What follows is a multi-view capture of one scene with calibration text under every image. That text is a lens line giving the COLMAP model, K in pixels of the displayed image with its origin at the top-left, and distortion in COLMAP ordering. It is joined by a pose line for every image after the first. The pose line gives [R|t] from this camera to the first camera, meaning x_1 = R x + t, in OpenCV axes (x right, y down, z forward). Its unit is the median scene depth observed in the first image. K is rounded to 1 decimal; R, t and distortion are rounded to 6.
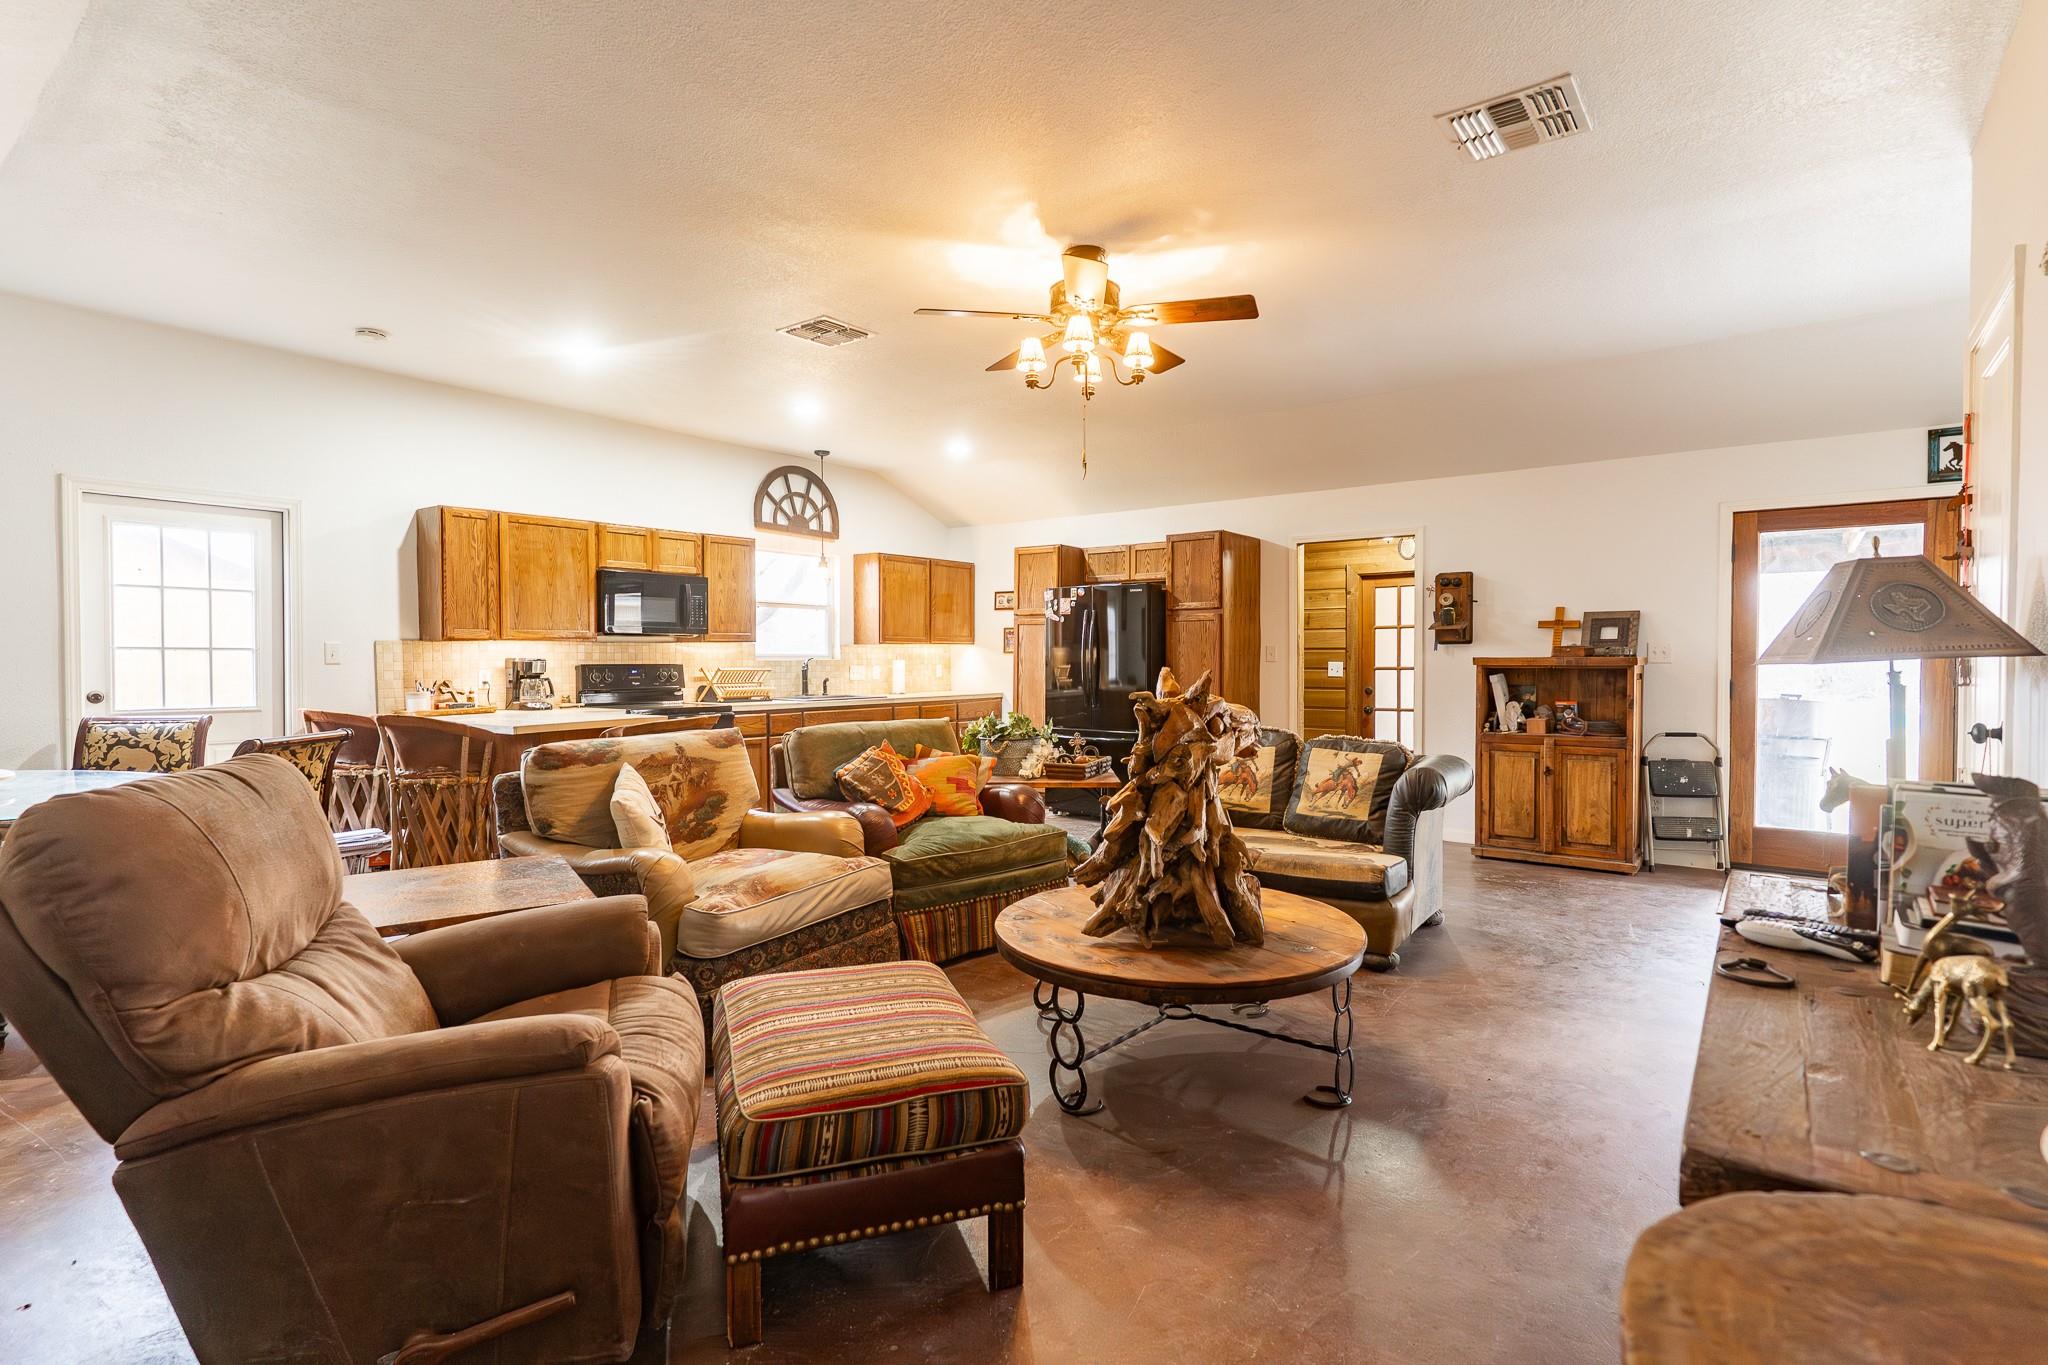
lens RADIAL K [[985.4, 0, 1024.1], [0, 985.4, 676.8], [0, 0, 1]] dist [0.002457, -0.000095]
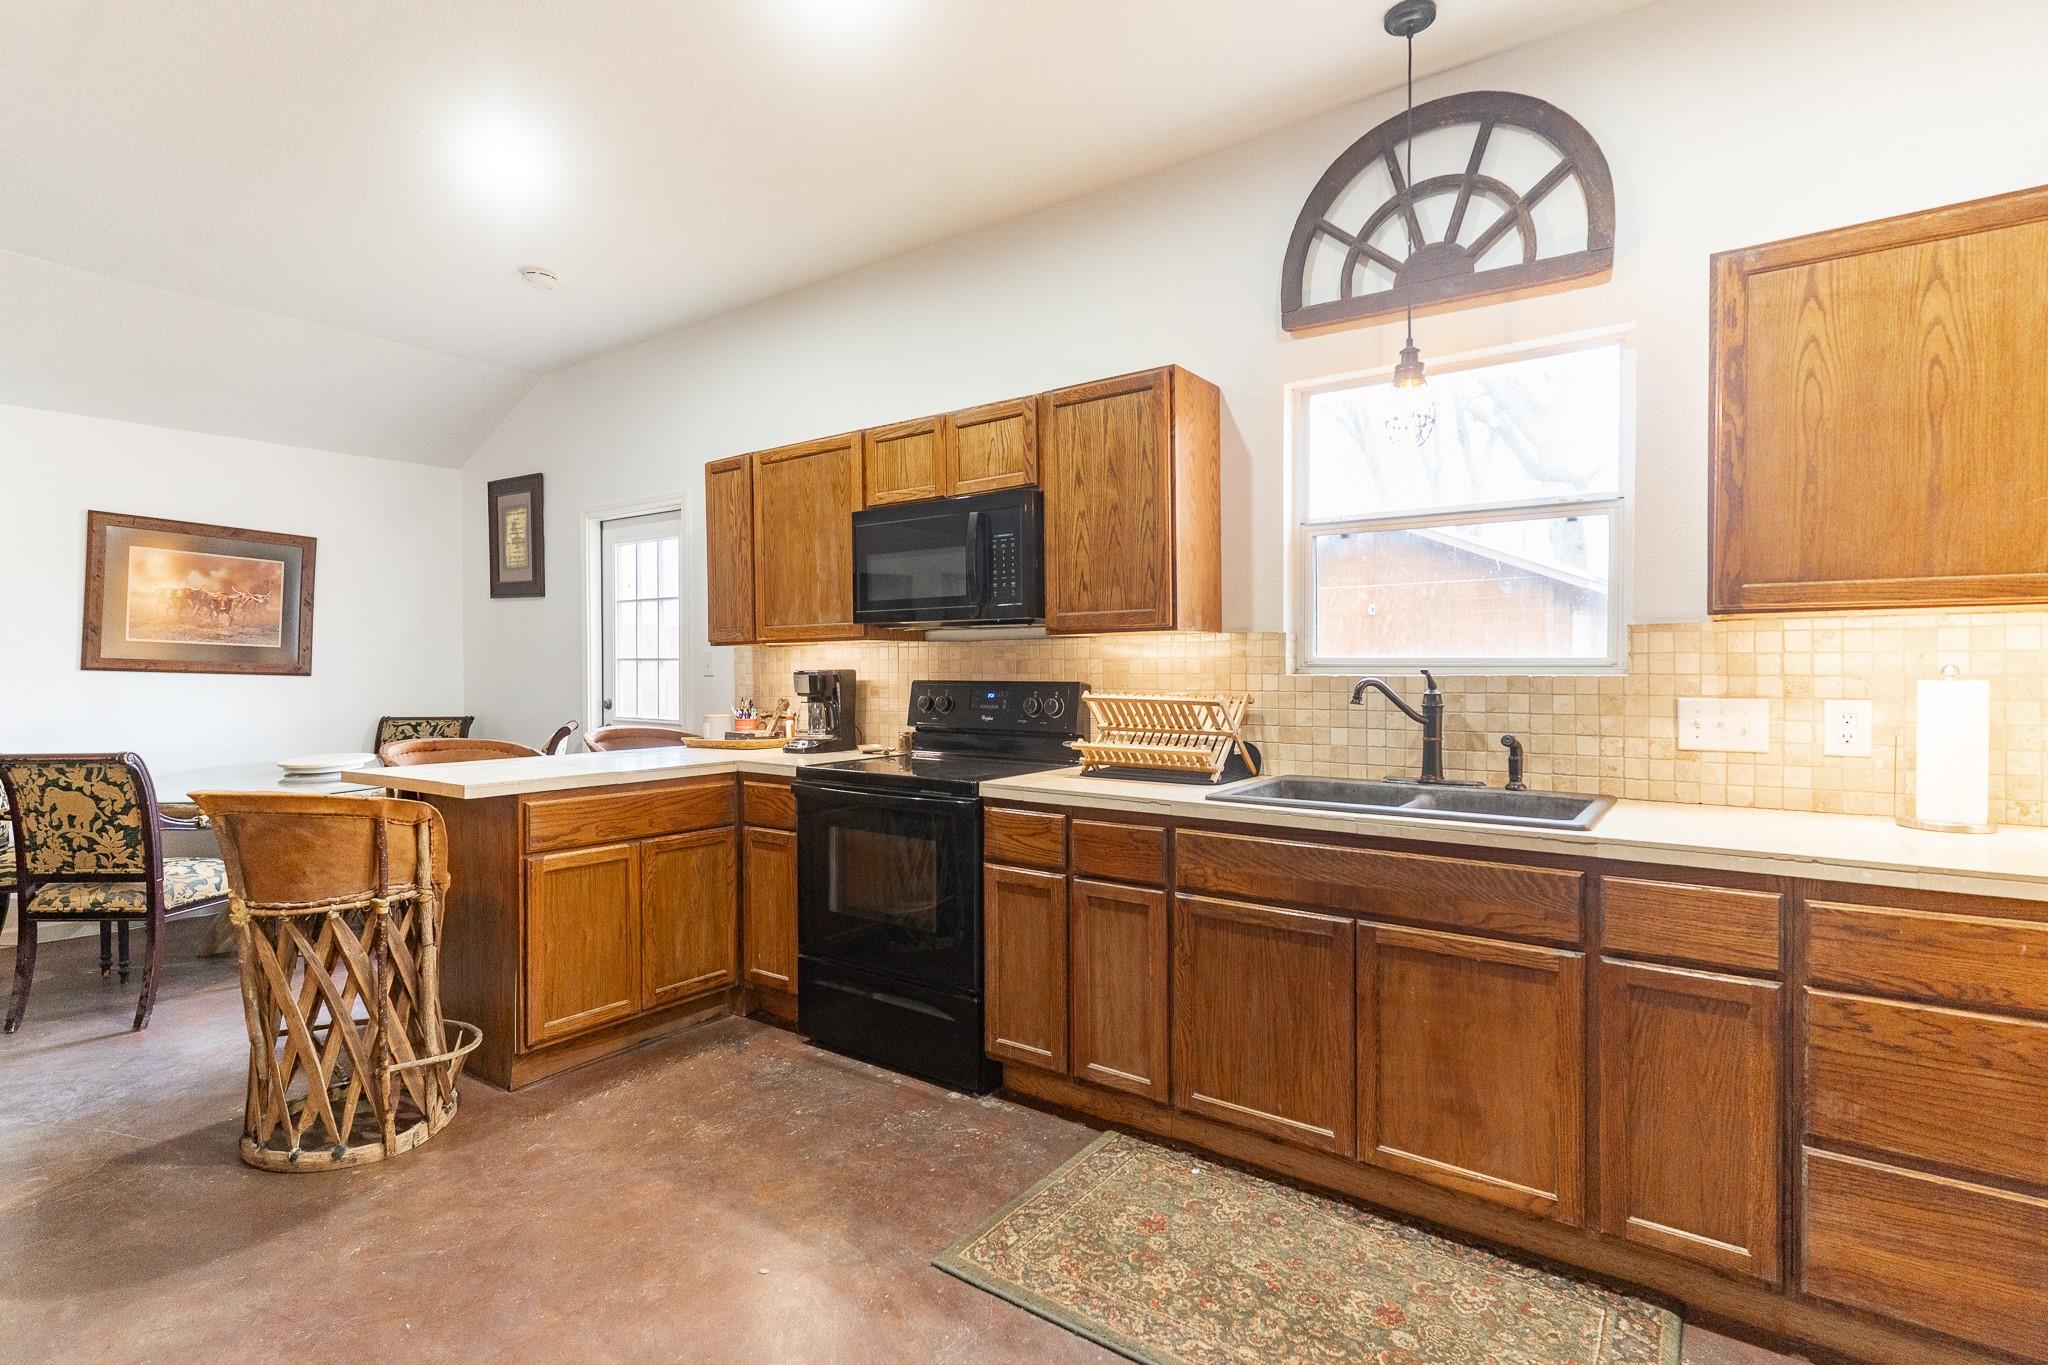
lens RADIAL K [[985.4, 0, 1025.7], [0, 985.4, 678.0], [0, 0, 1]] dist [0.002457, -0.000095]
pose [[0.035457, 0.014468, -0.999266, 0.109312], [-0.014179, 0.999802, 0.013973, -0.019149], [0.999271, 0.013673, 0.035655, 0.874213]]
